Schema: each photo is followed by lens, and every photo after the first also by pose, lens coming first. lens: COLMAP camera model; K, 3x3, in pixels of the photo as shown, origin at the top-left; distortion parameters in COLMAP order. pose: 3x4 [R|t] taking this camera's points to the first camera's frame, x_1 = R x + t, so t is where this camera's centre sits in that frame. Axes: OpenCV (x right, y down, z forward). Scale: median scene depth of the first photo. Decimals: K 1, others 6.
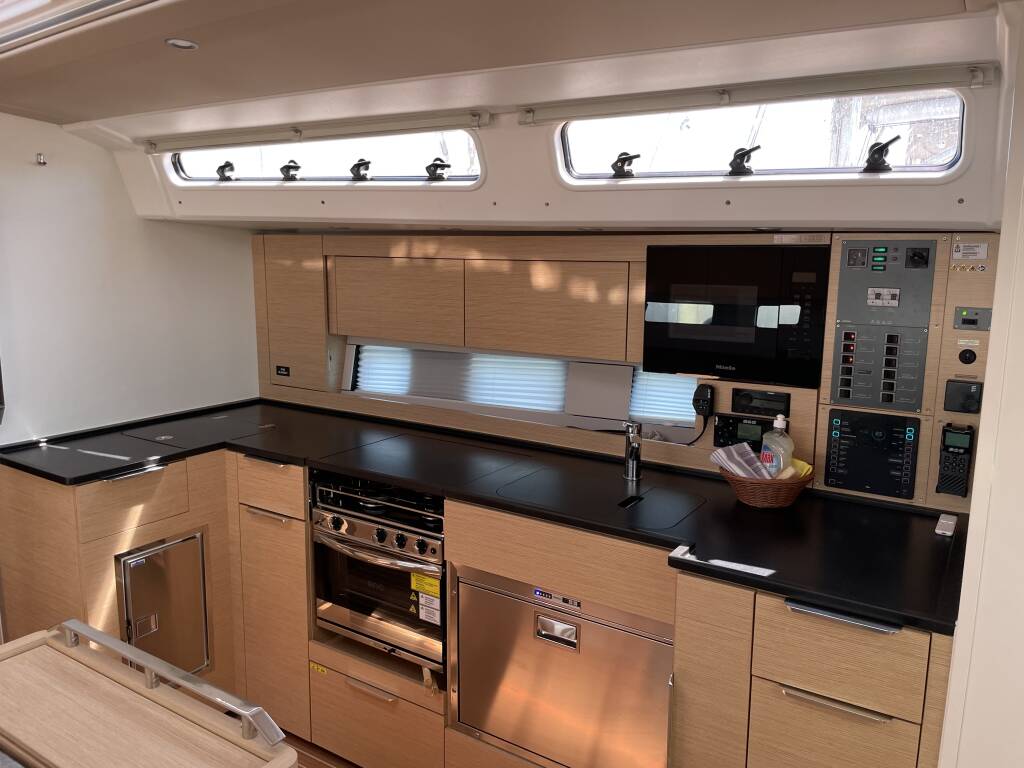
lens RADIAL K [[771.1, 0, 512.0], [0, 771.1, 384.0], [0, 0, 1]] dist [0.110956, -0.170857]
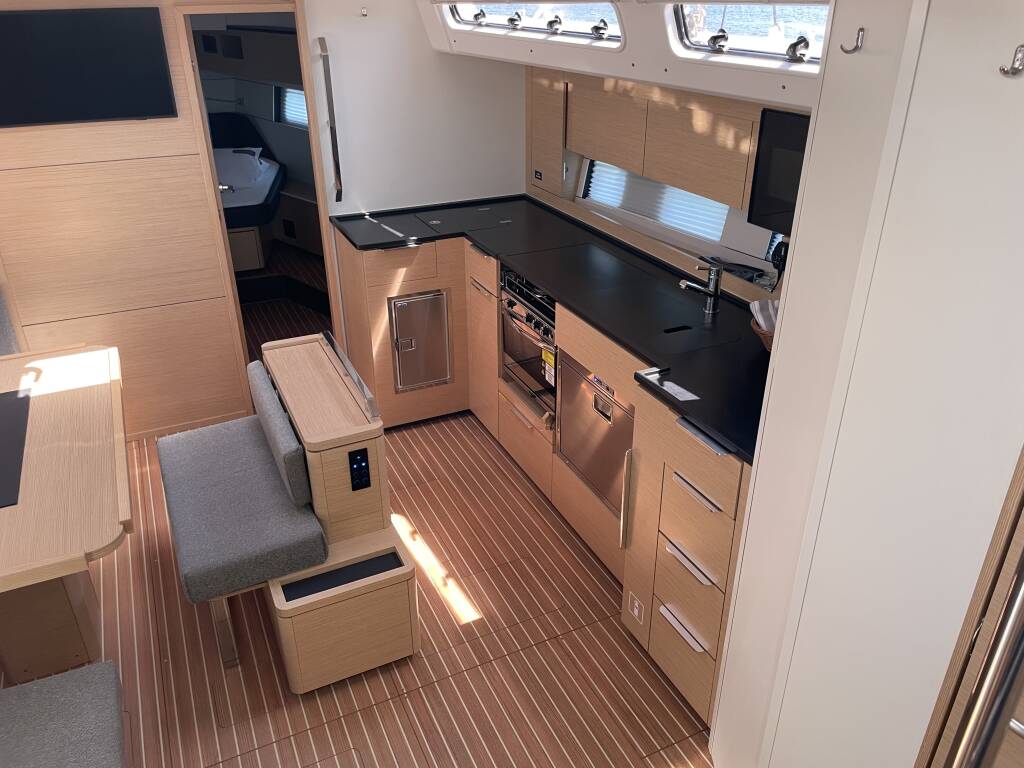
lens RADIAL K [[771.1, 0, 512.0], [0, 771.1, 384.0], [0, 0, 1]] dist [0.110956, -0.170857]
pose [[0.847683, 0.230524, -0.477800, 0.472597], [-0.077242, 0.944688, 0.318745, -0.128592], [0.524850, -0.233289, 0.818602, -0.181539]]
